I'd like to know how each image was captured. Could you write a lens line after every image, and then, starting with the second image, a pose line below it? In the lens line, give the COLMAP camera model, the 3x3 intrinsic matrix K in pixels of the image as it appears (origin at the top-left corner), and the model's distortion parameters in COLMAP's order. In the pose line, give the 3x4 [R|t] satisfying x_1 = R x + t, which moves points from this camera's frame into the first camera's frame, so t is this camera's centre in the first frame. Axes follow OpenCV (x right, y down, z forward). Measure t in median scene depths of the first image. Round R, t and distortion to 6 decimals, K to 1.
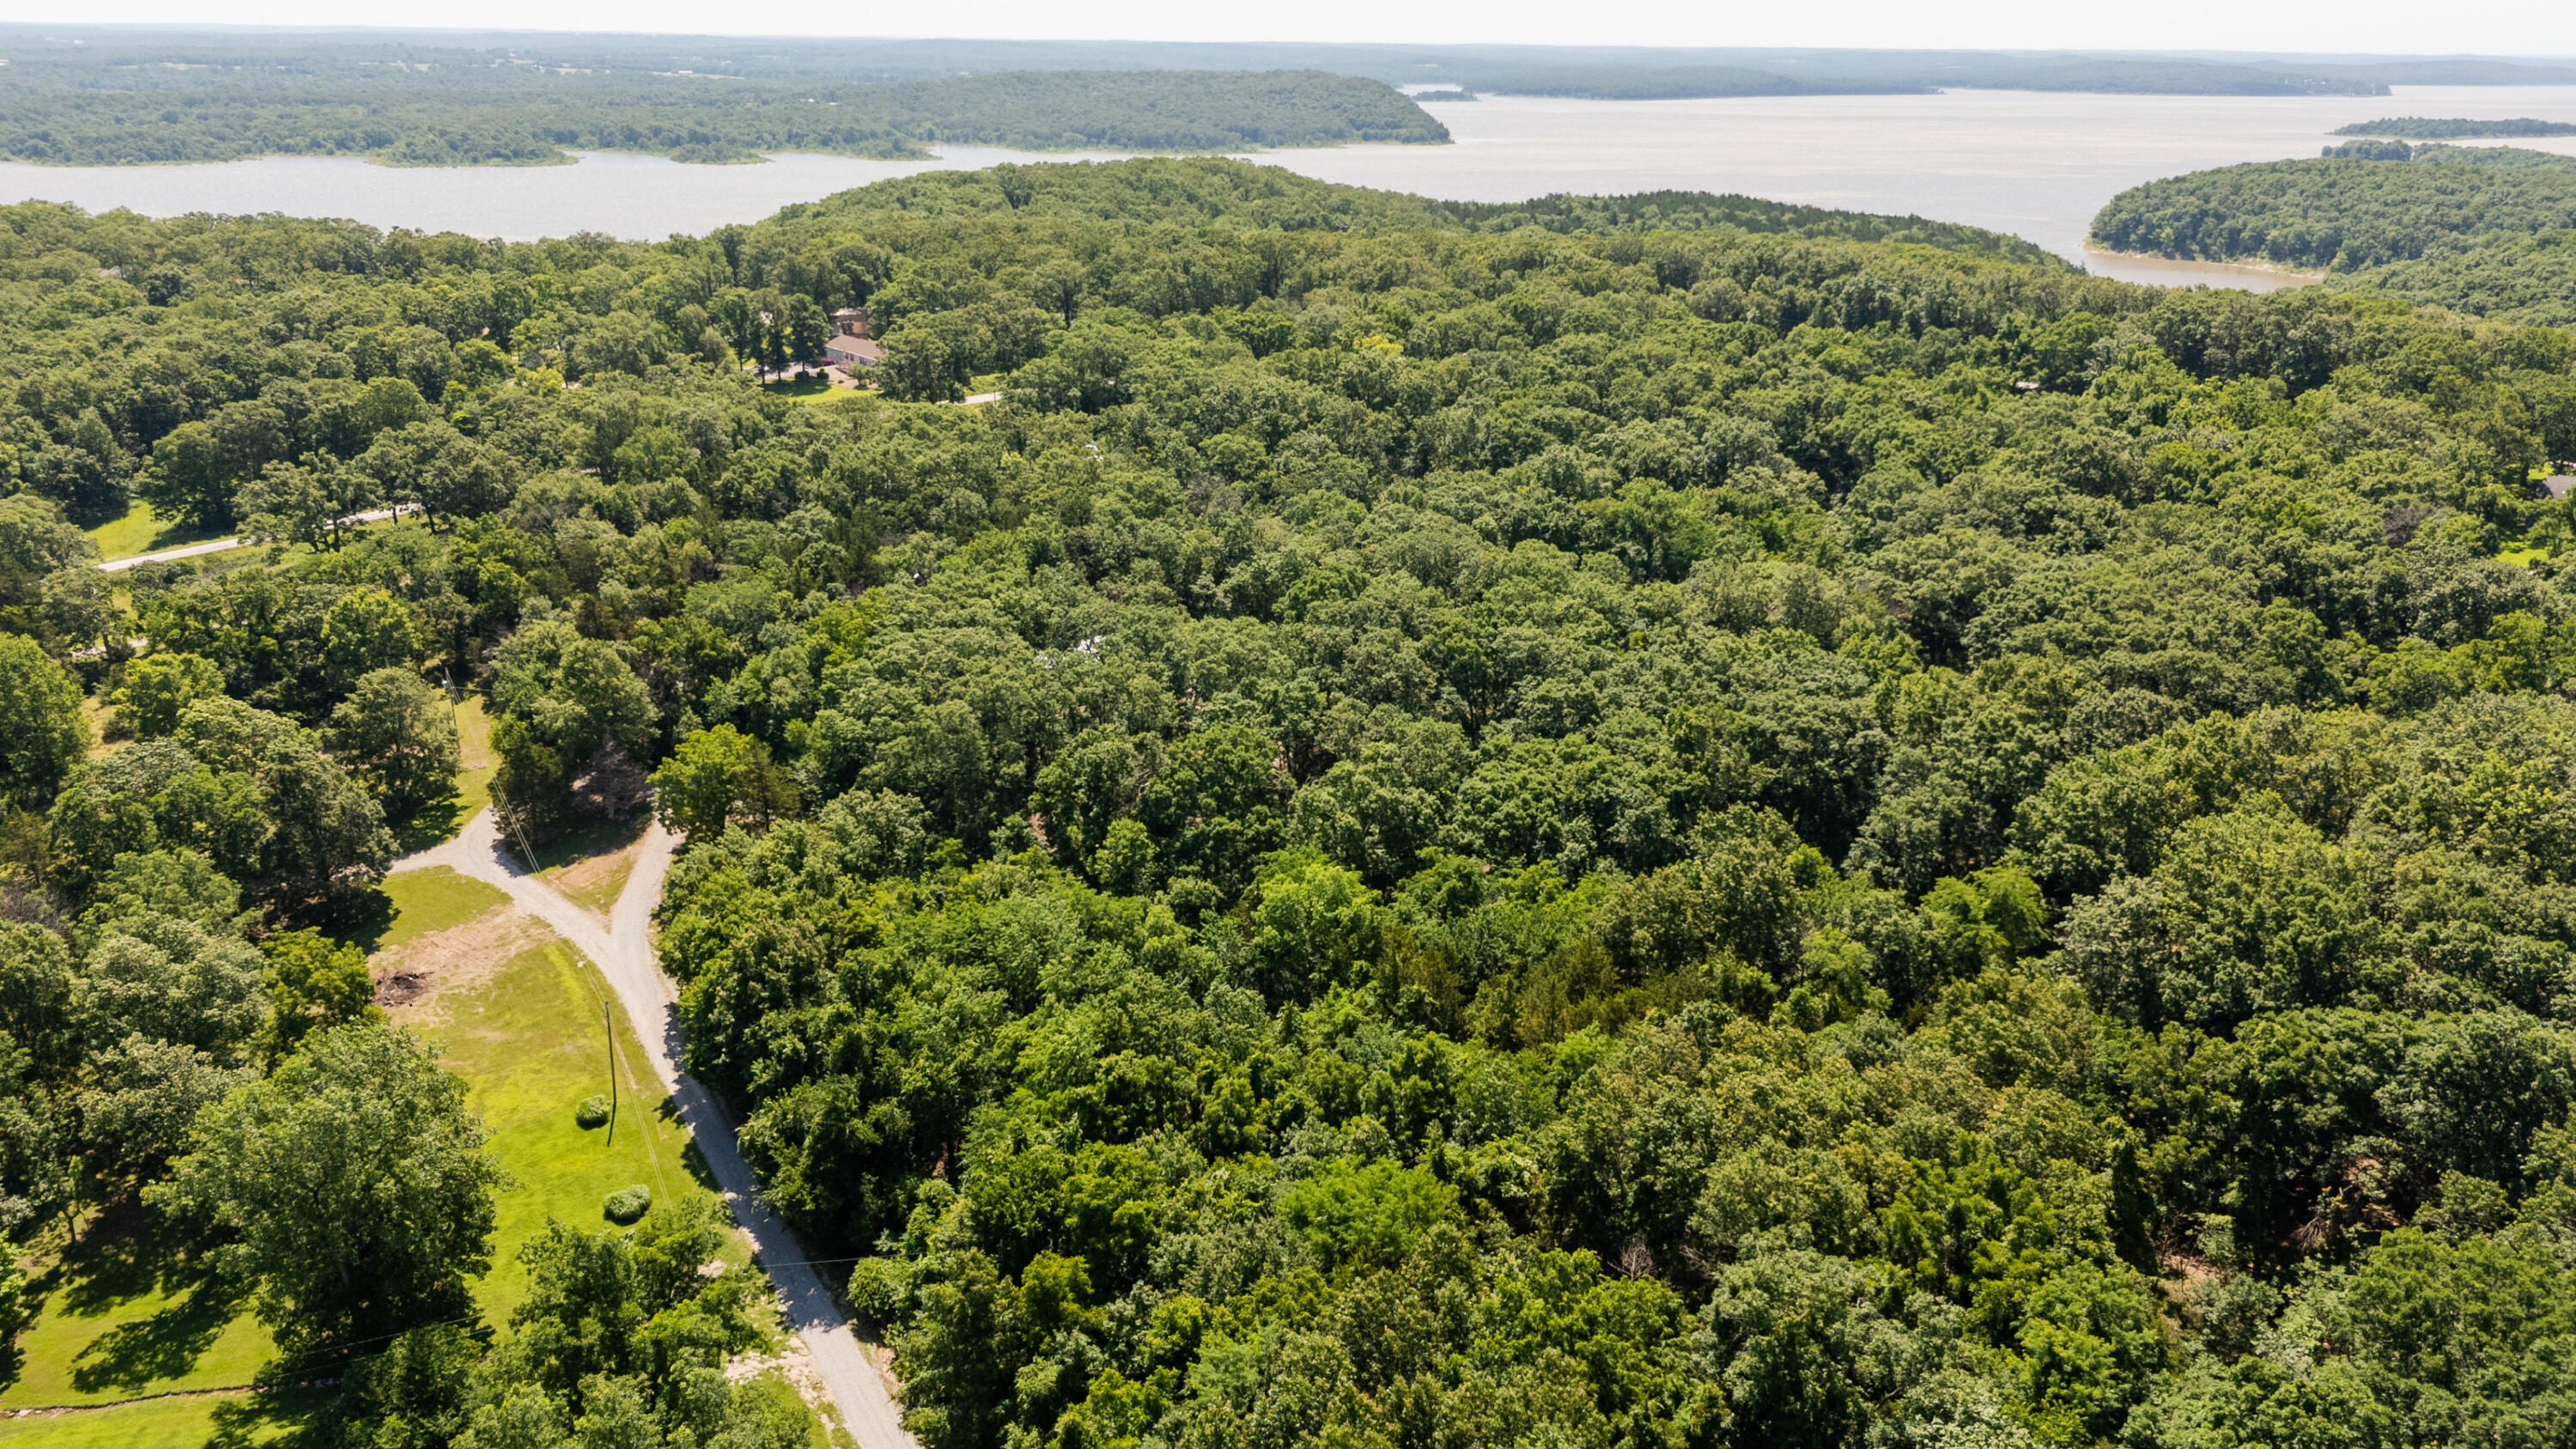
lens RADIAL K [[1892.5, 0, 1298.8], [0, 1892.5, 740.3], [0, 0, 1]] dist [0.061986, -0.057811]
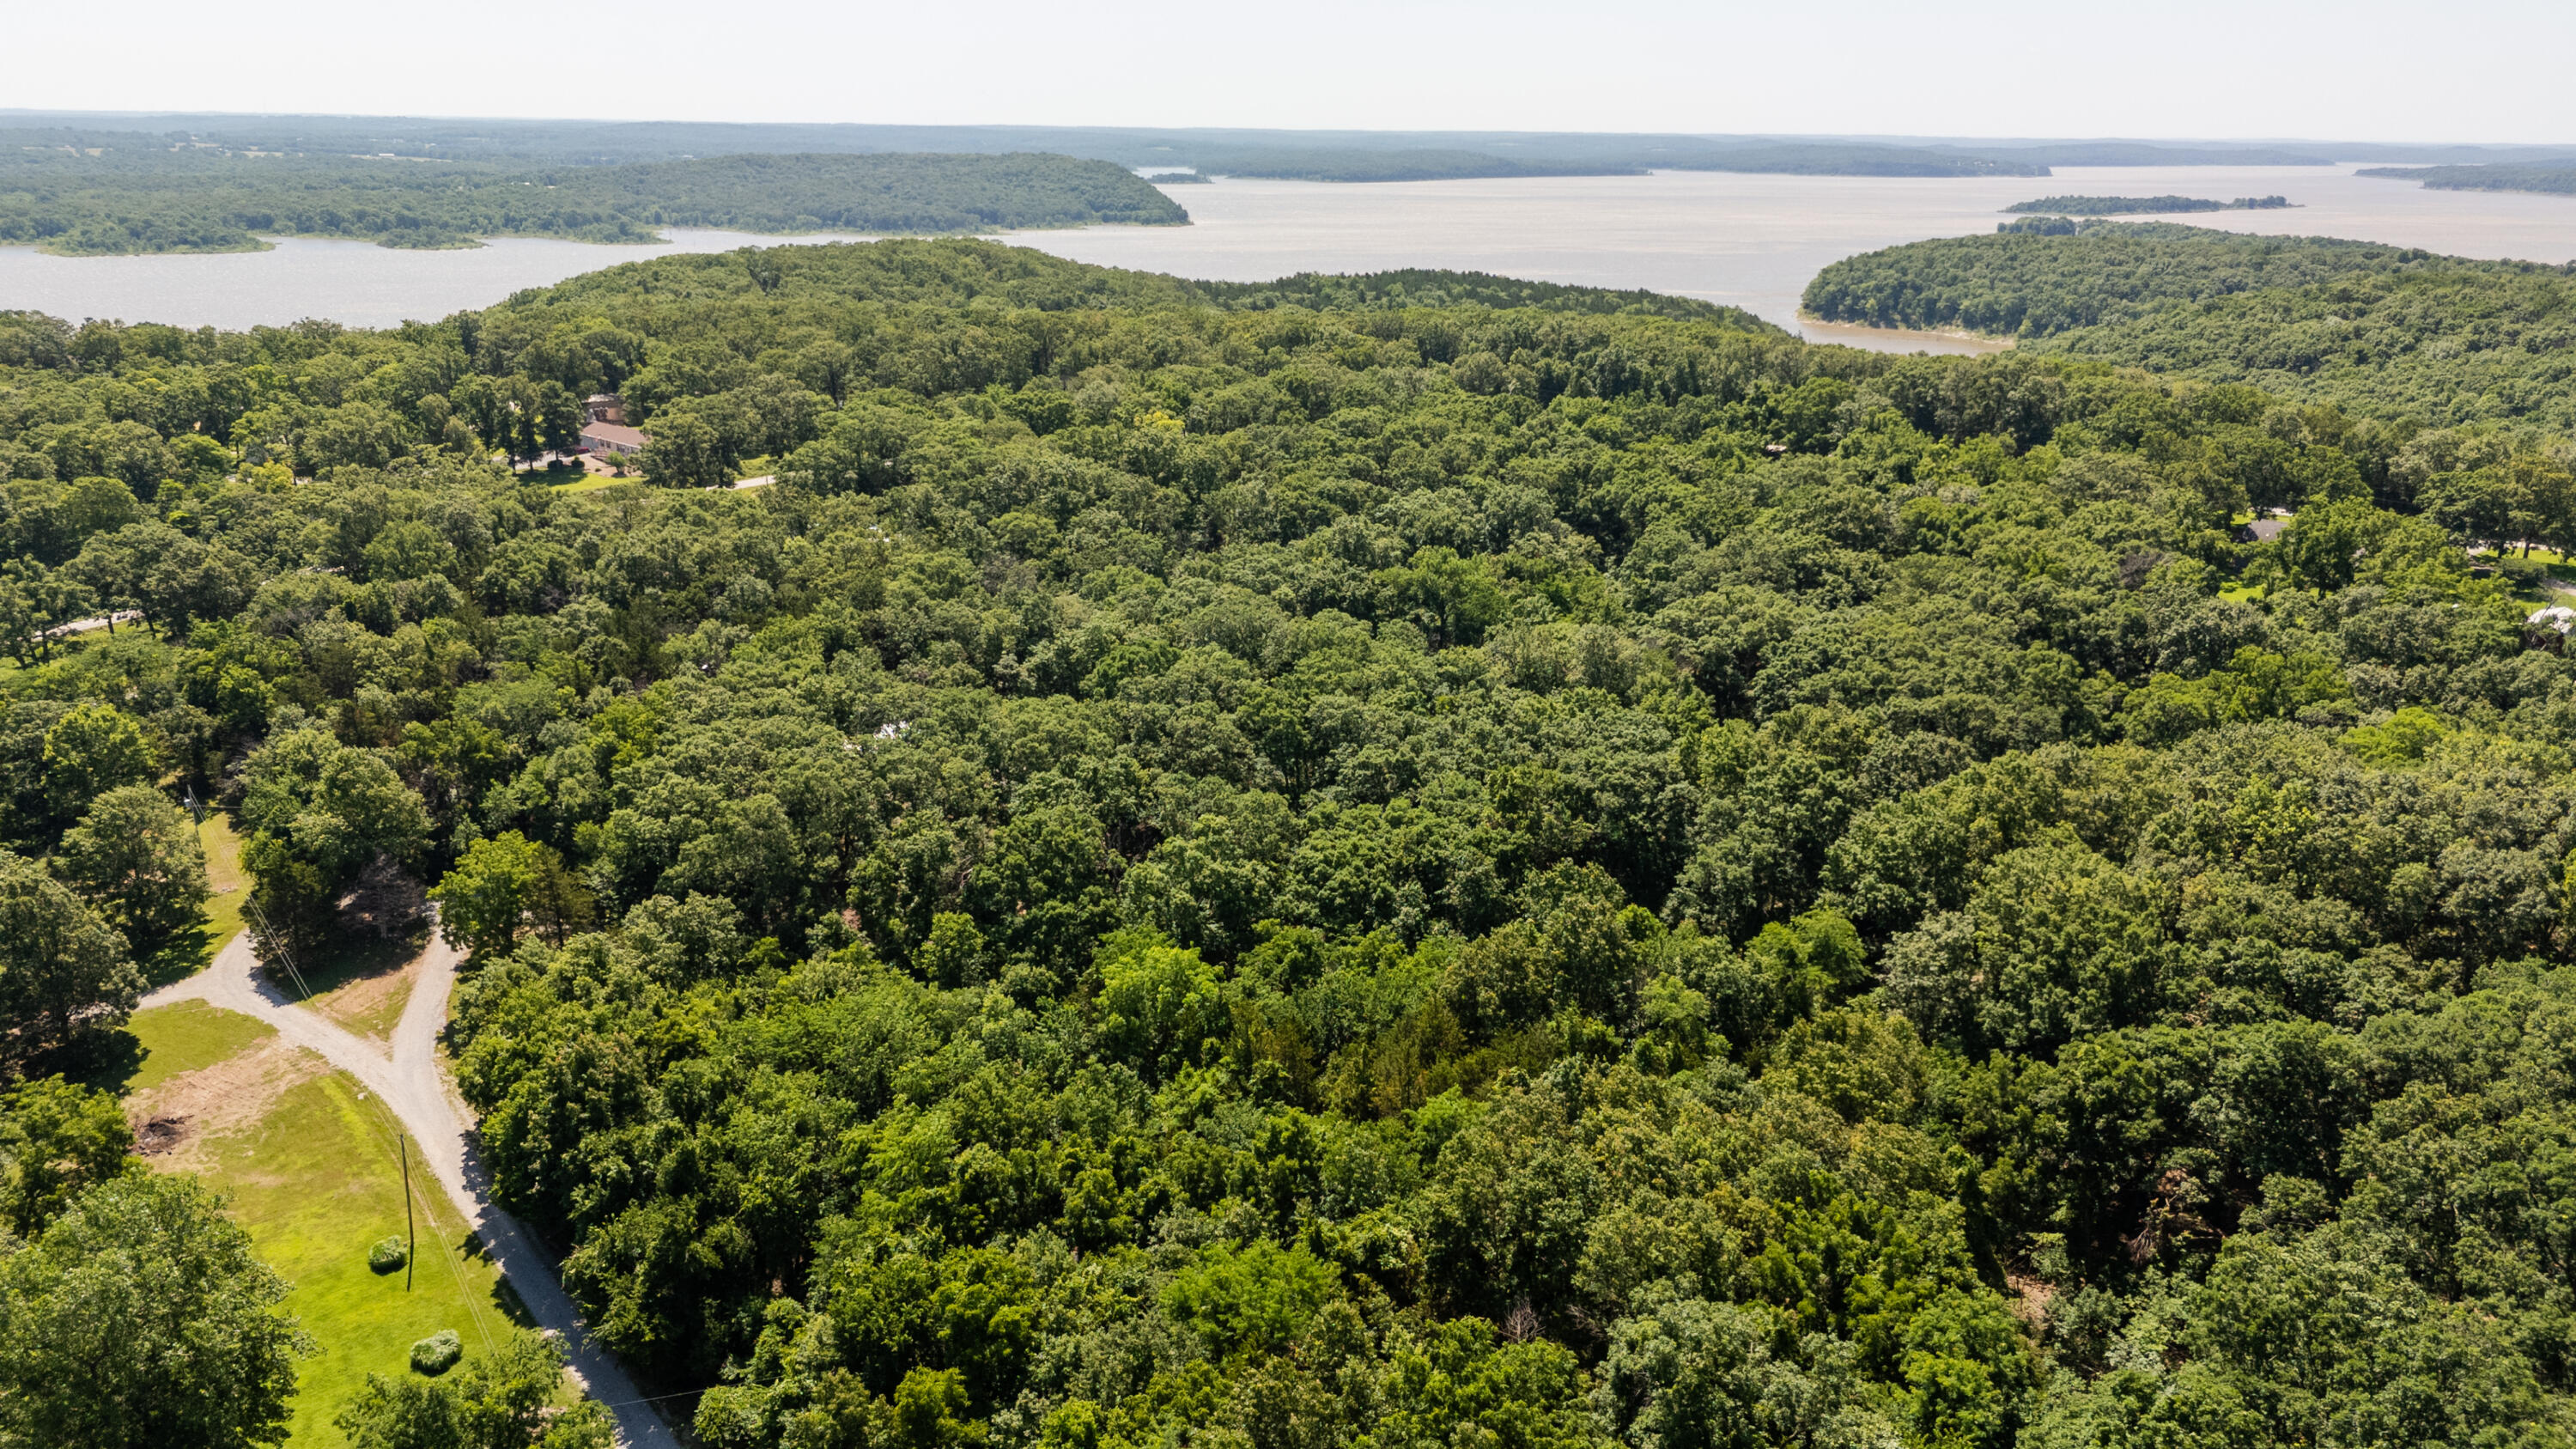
lens RADIAL K [[1892.5, 0, 1298.8], [0, 1892.5, 740.3], [0, 0, 1]] dist [0.061986, -0.057811]
pose [[0.991000, -0.041908, 0.127134, -0.031914], [0.046838, 0.998252, -0.036038, -0.000824], [-0.125401, 0.041668, 0.991231, 0.007837]]
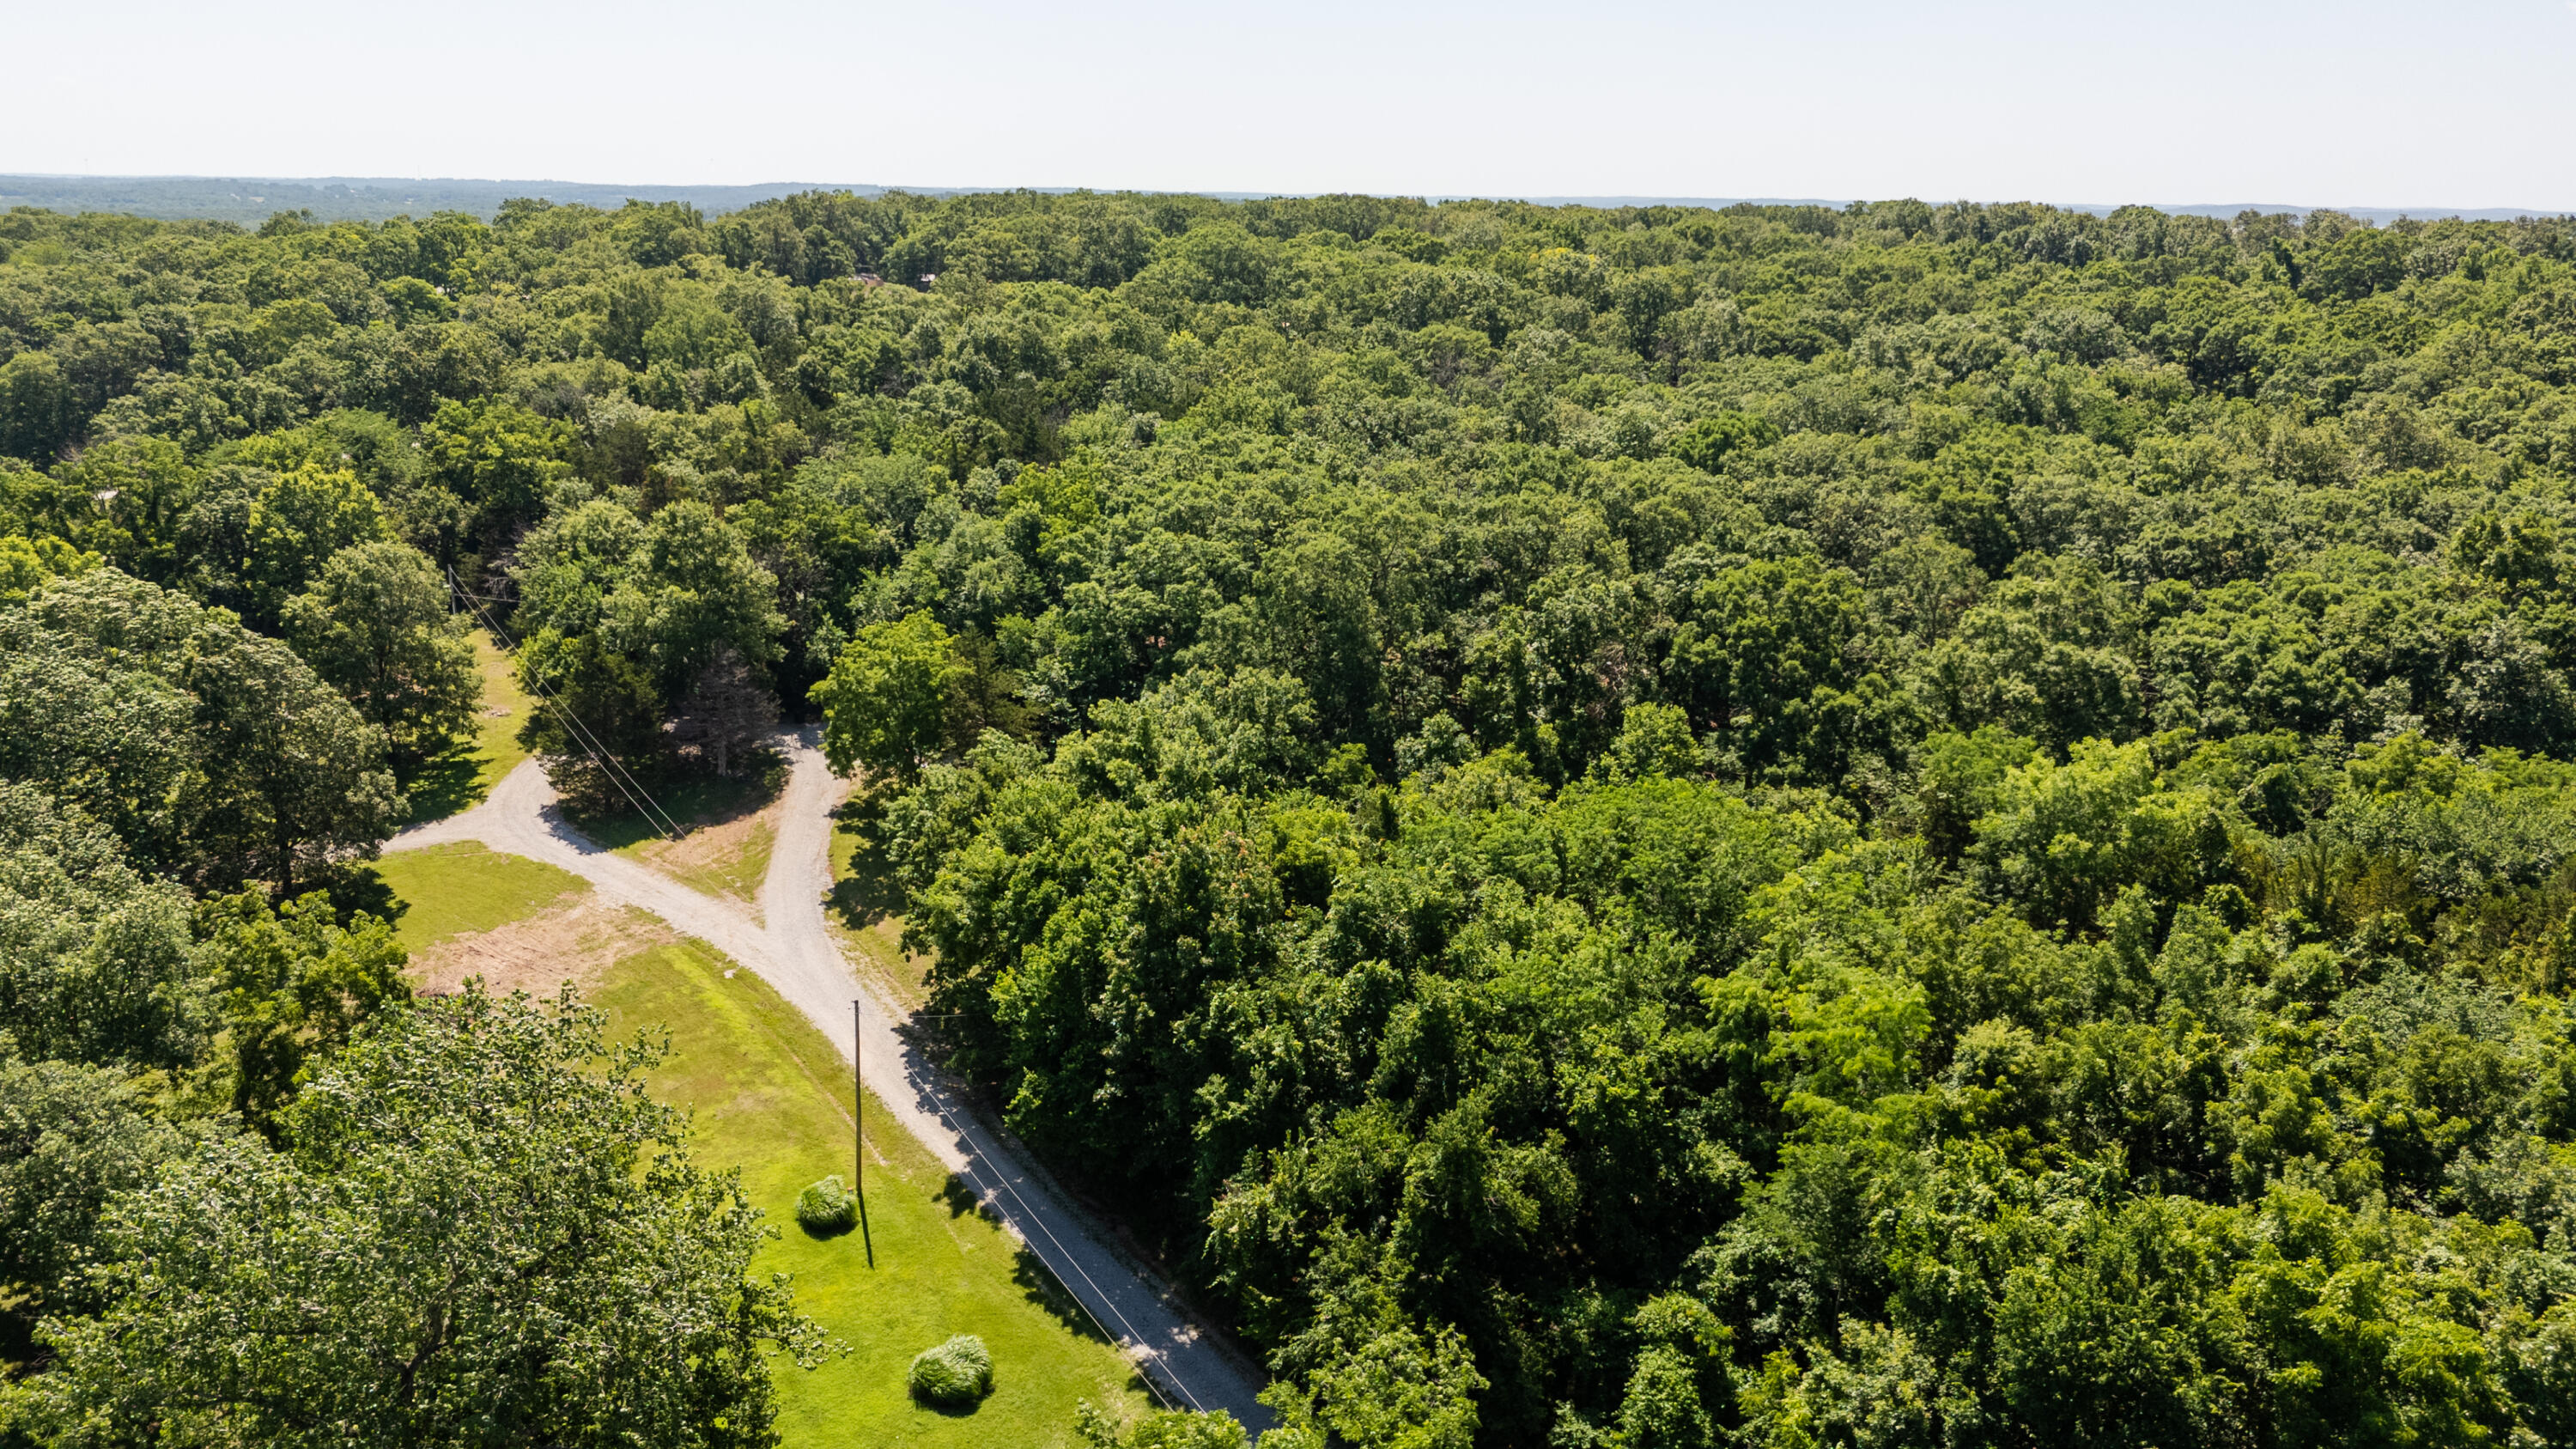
lens RADIAL K [[1892.5, 0, 1298.8], [0, 1892.5, 740.3], [0, 0, 1]] dist [0.061986, -0.057811]
pose [[0.996916, -0.021405, 0.075501, -0.223454], [0.026870, 0.997034, -0.072118, 0.085184], [-0.073734, 0.073924, 0.994534, 0.356503]]
